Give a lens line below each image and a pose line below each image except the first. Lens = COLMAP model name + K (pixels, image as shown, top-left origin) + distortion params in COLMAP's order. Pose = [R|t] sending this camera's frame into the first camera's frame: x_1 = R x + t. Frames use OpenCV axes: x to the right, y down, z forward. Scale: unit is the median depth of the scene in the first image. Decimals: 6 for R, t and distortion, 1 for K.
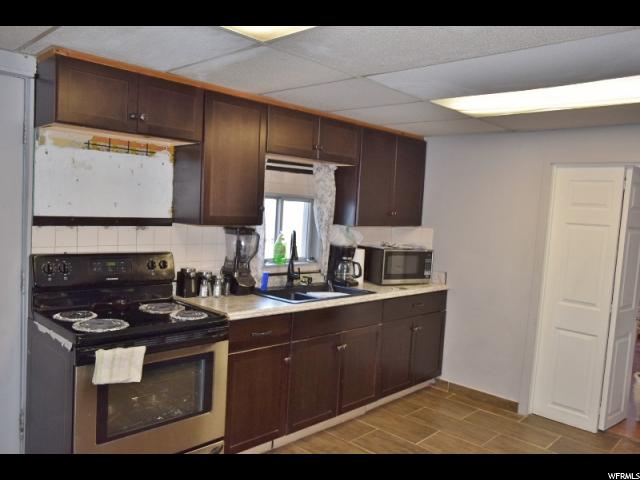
lens RADIAL K [[499.3, 0, 325.0], [0, 499.3, 239.5], [0, 0, 1]] dist [-0.003885, -0.004015]
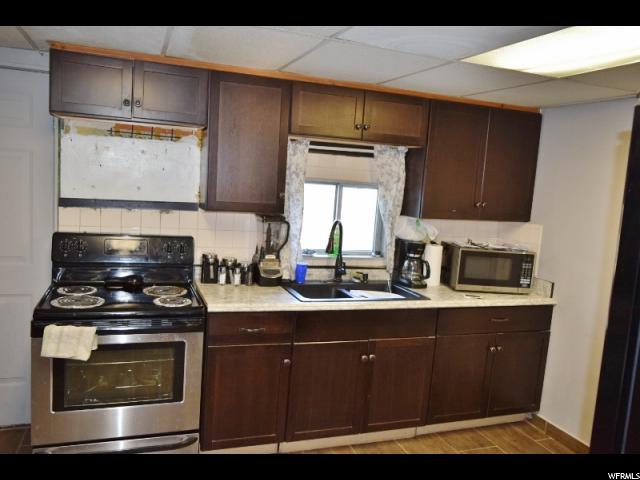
lens RADIAL K [[499.3, 0, 318.6], [0, 499.3, 240.2], [0, 0, 1]] dist [-0.003885, -0.004015]
pose [[0.899024, 0.061223, -0.433599, 0.346200], [-0.047719, 0.997979, 0.041972, -0.021443], [0.435292, -0.017043, 0.900128, 0.197301]]
